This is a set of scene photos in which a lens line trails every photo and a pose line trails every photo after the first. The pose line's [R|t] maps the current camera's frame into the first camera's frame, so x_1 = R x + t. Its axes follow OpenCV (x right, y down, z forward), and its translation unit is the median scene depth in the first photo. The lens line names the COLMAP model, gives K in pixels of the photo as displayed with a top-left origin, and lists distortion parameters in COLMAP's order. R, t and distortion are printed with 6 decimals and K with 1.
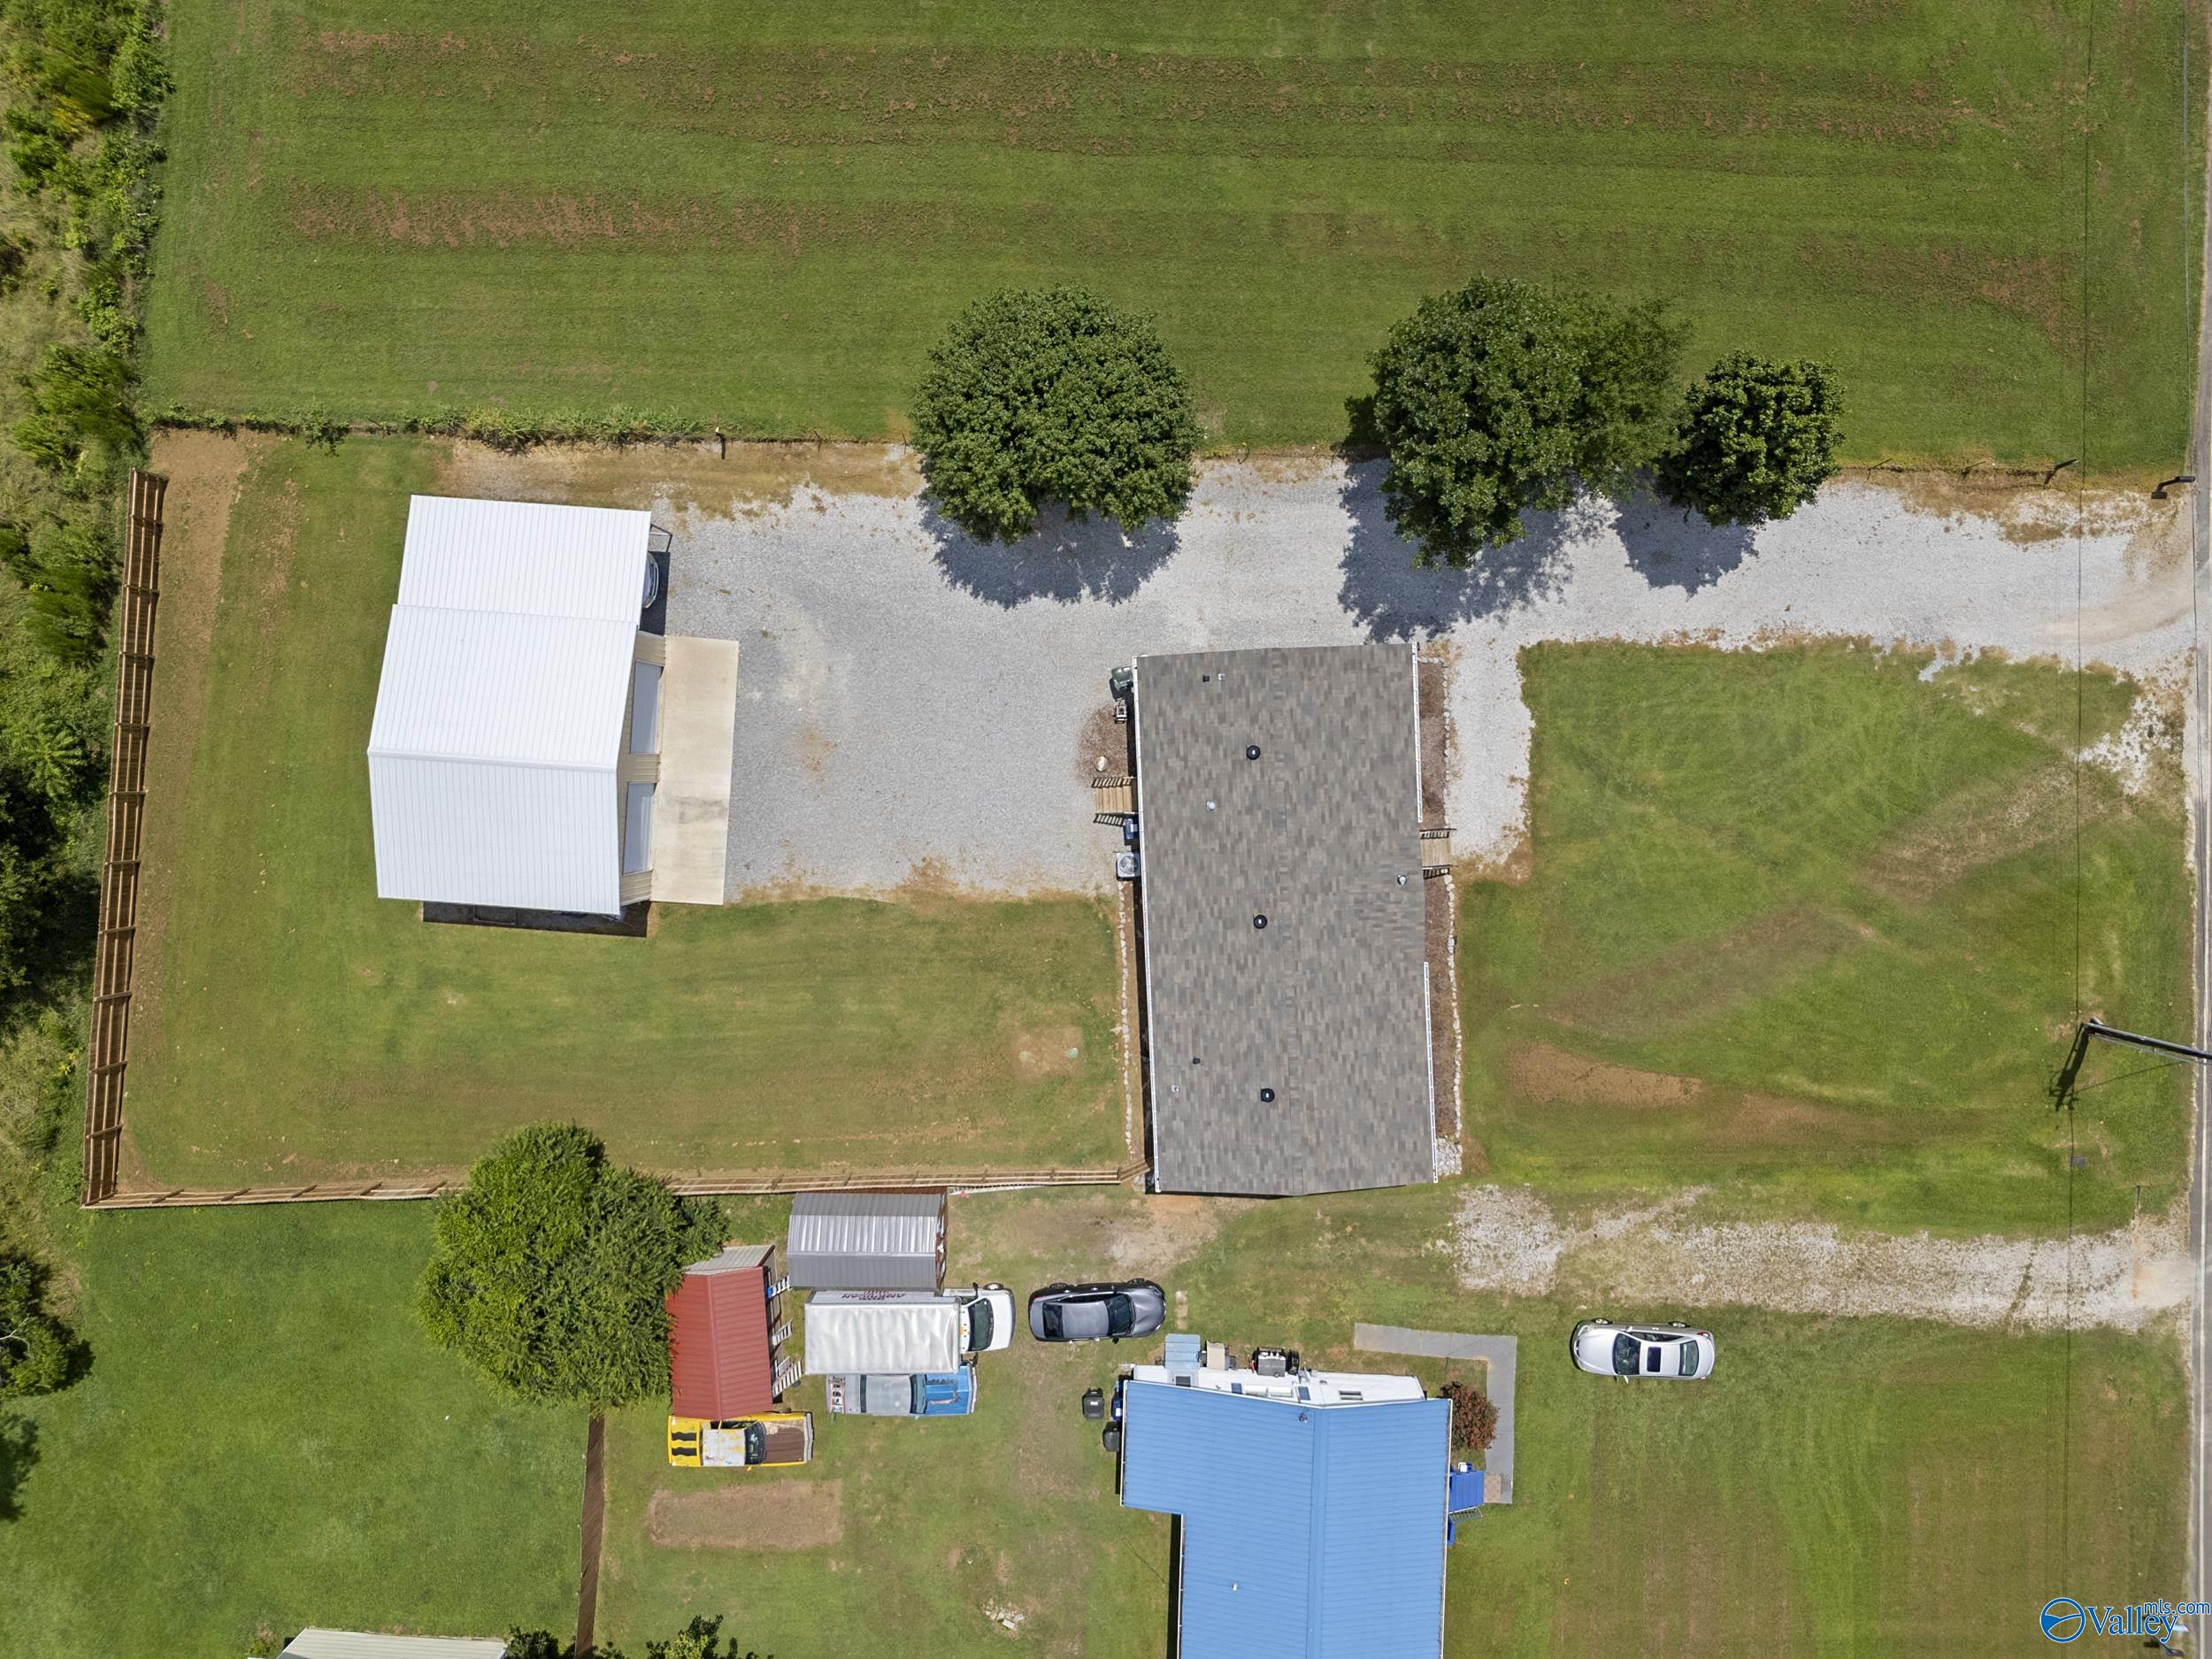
lens RADIAL K [[1635.8, 0, 1118.7], [0, 1635.8, 846.0], [0, 0, 1]] dist [0.052800, -0.040843]
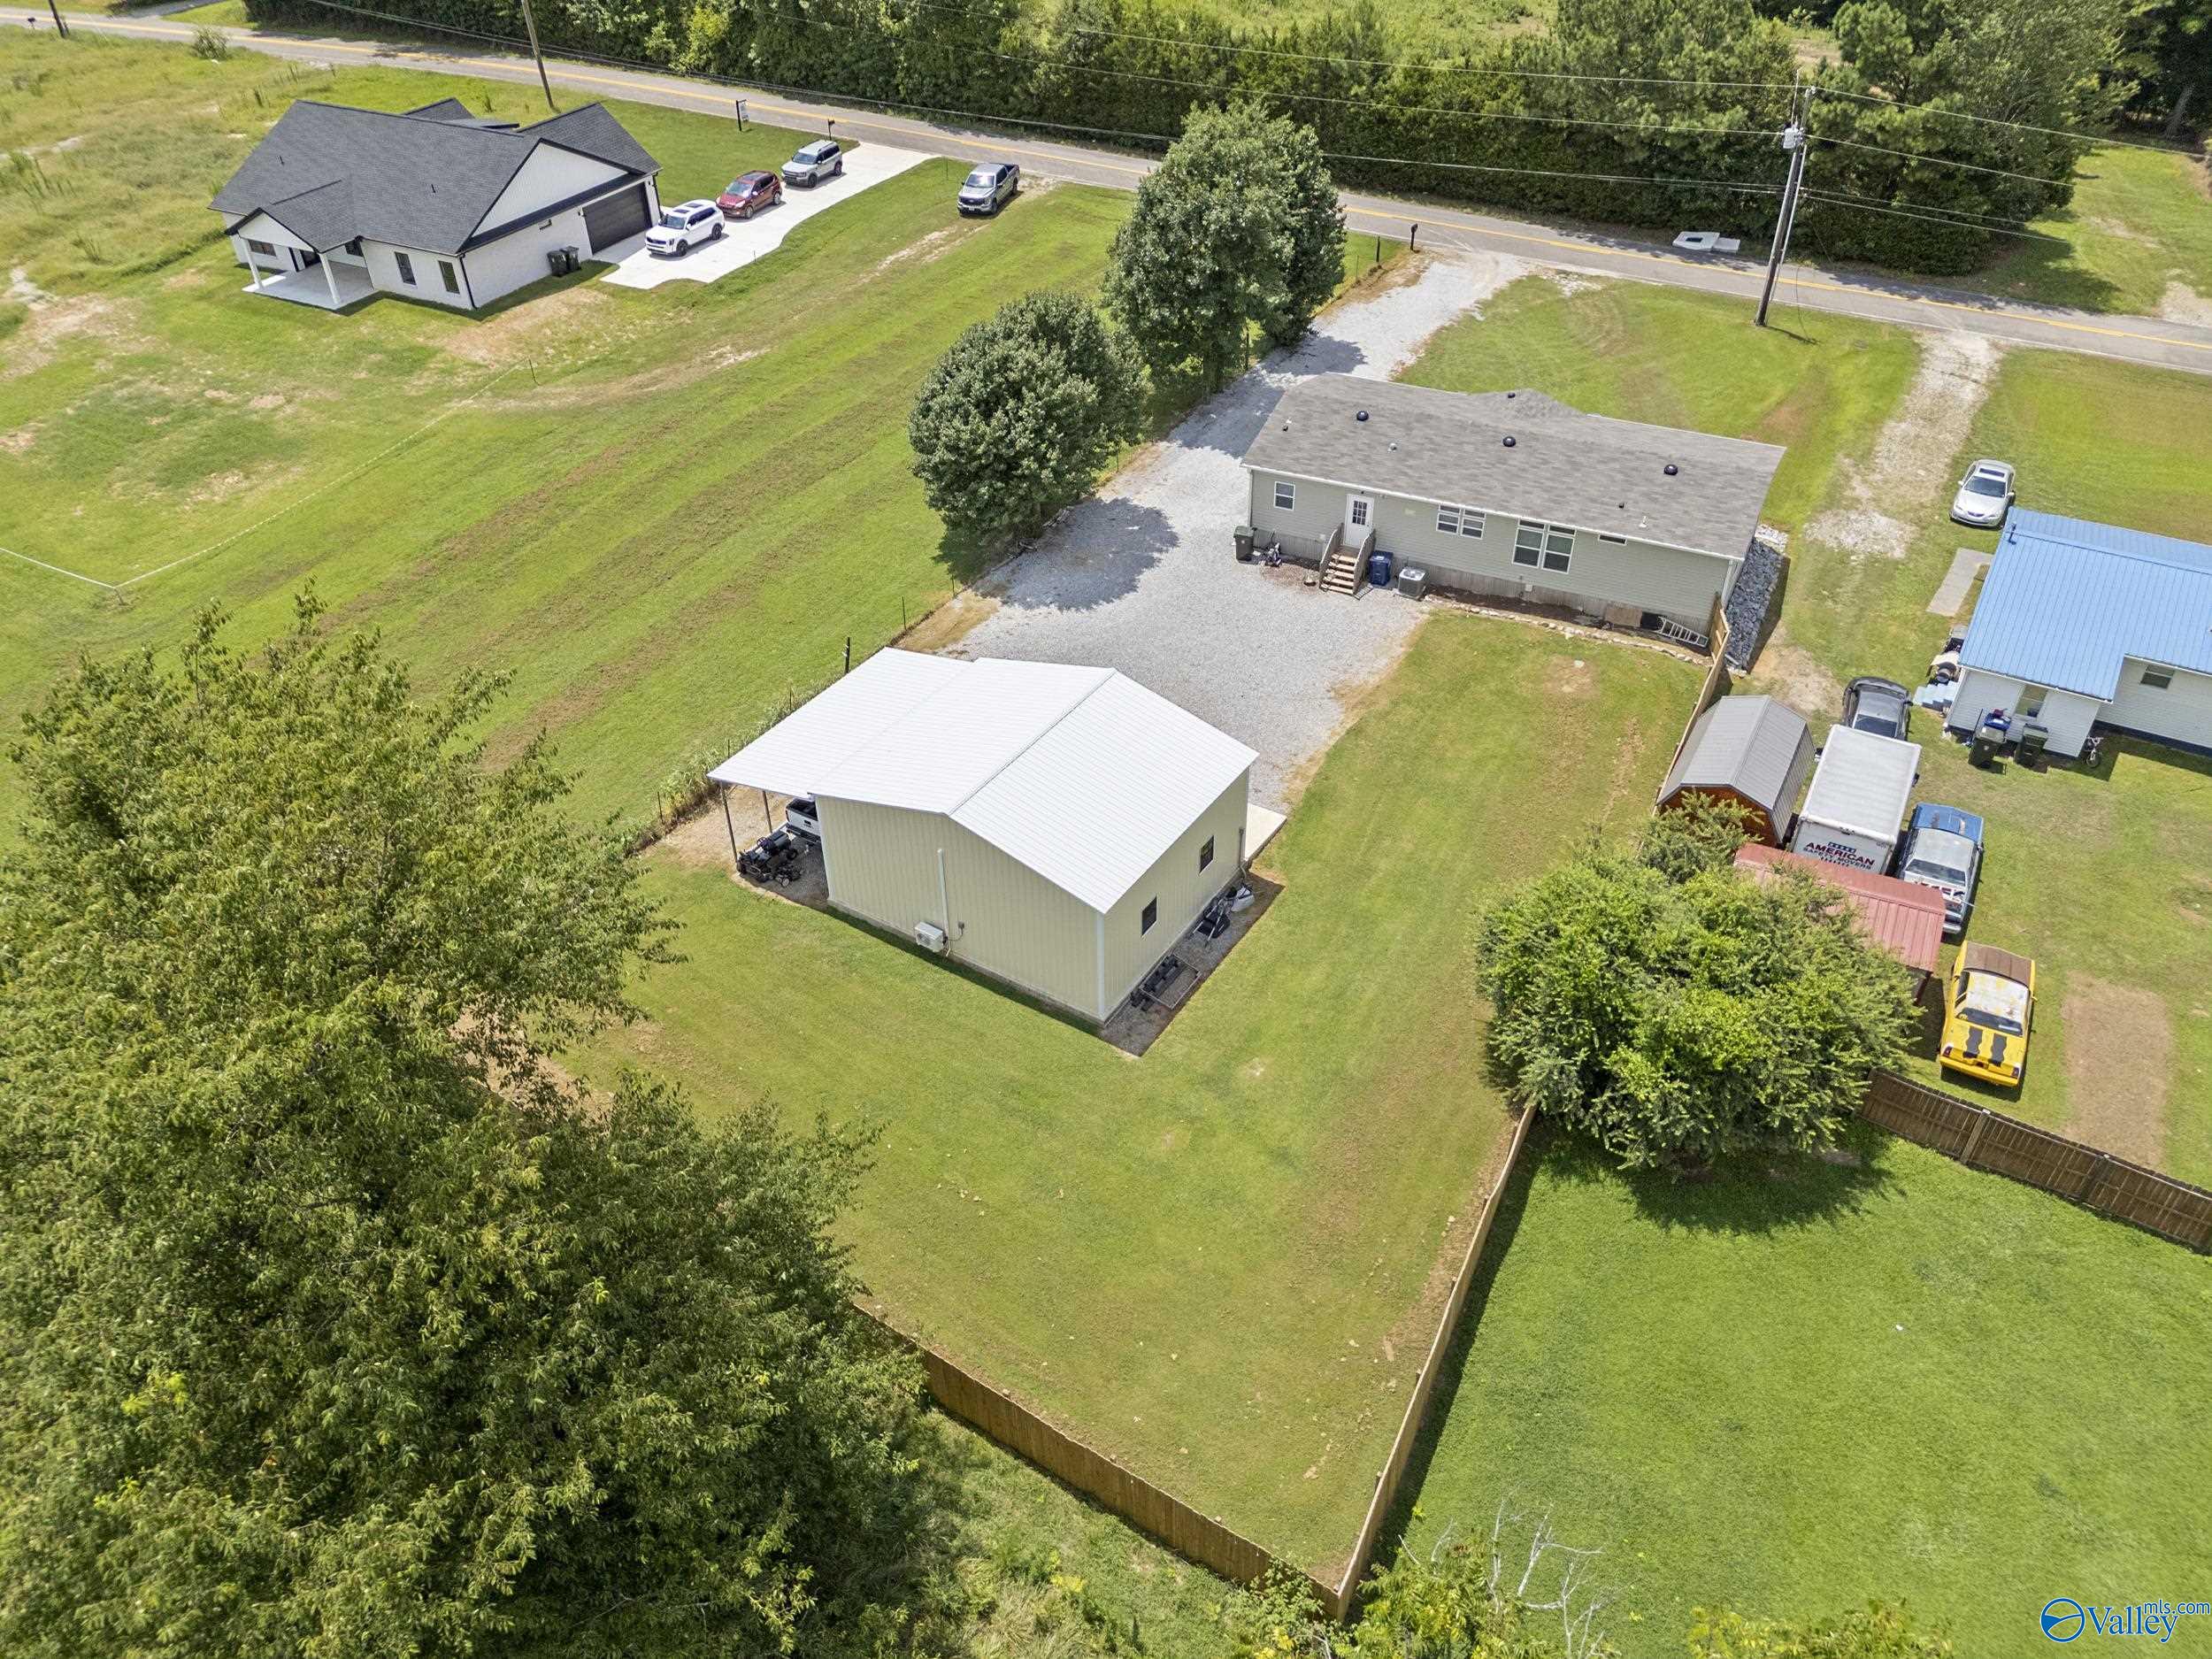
lens RADIAL K [[1635.8, 0, 1106.4], [0, 1635.8, 834.7], [0, 0, 1]] dist [0.052800, -0.040843]
pose [[0.478517, -0.526334, 0.702847, -0.899928], [0.877300, 0.252886, -0.407913, 0.306245], [0.036959, 0.811801, 0.582763, 0.519225]]
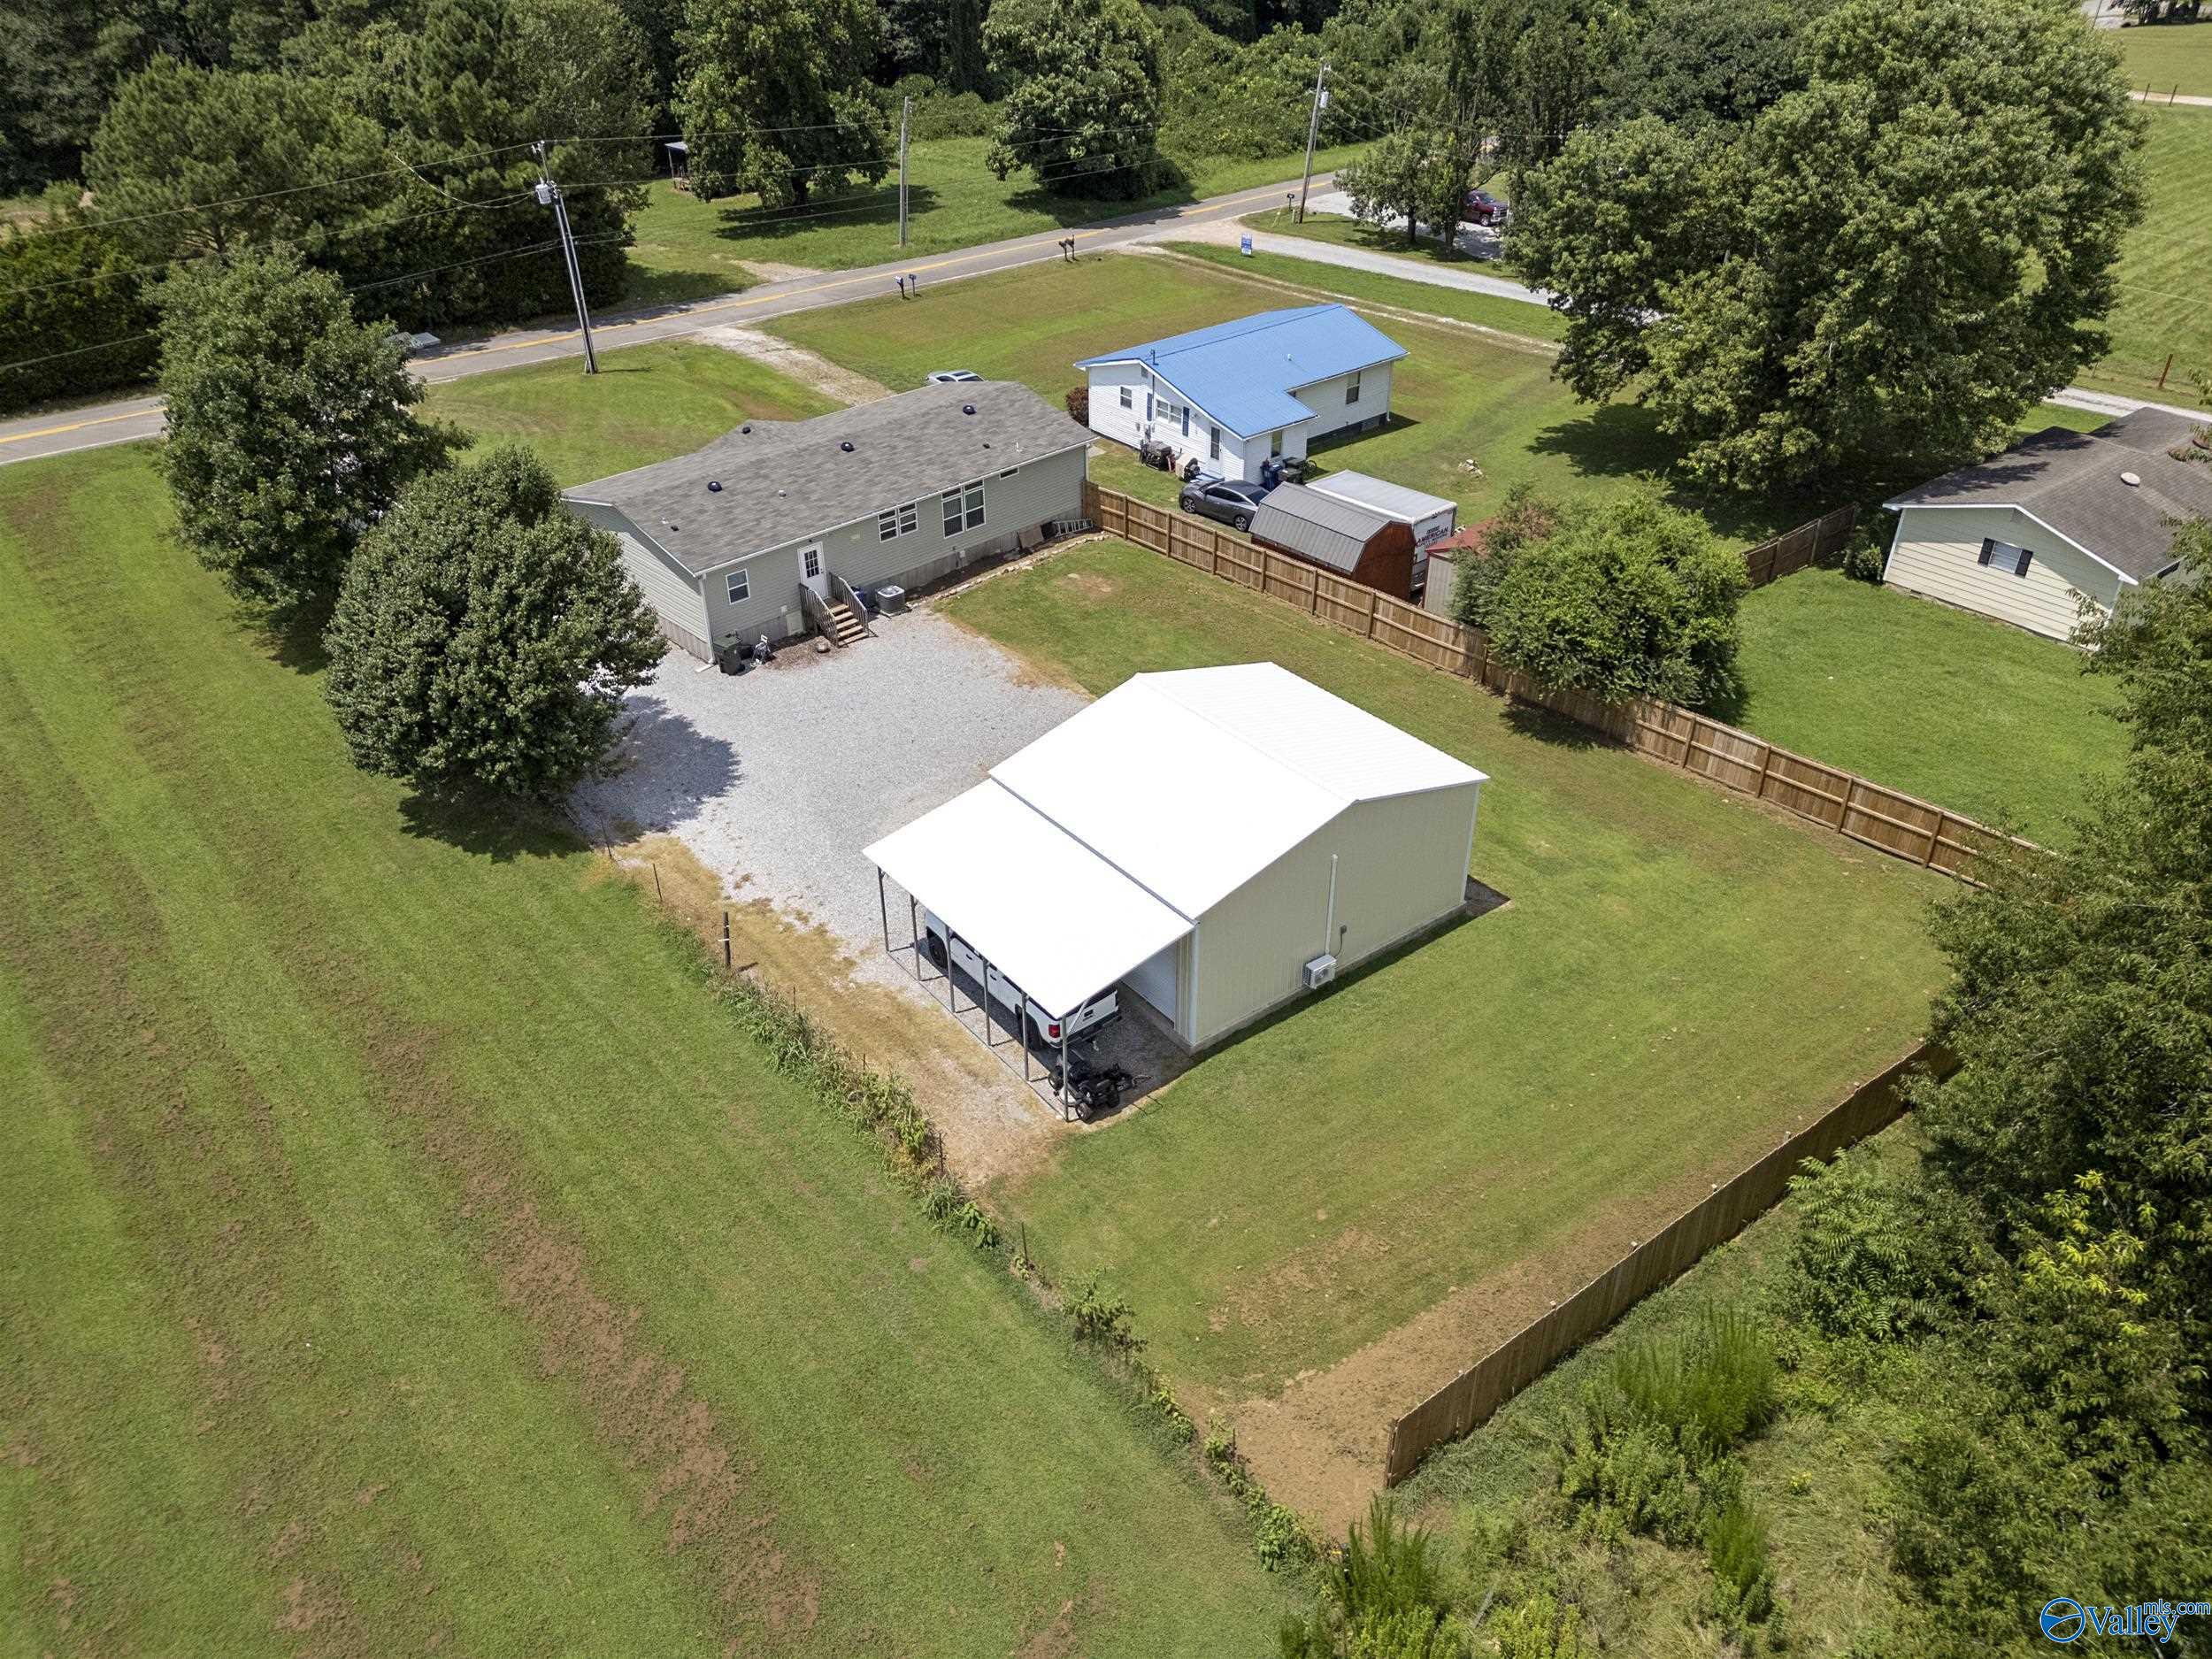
lens RADIAL K [[1635.8, 0, 1120.8], [0, 1635.8, 834.4], [0, 0, 1]] dist [0.052800, -0.040843]
pose [[-0.670212, -0.383221, 0.635577, -0.781149], [0.740612, -0.400804, 0.539306, -0.482164], [0.048068, 0.832165, 0.552441, 0.573486]]
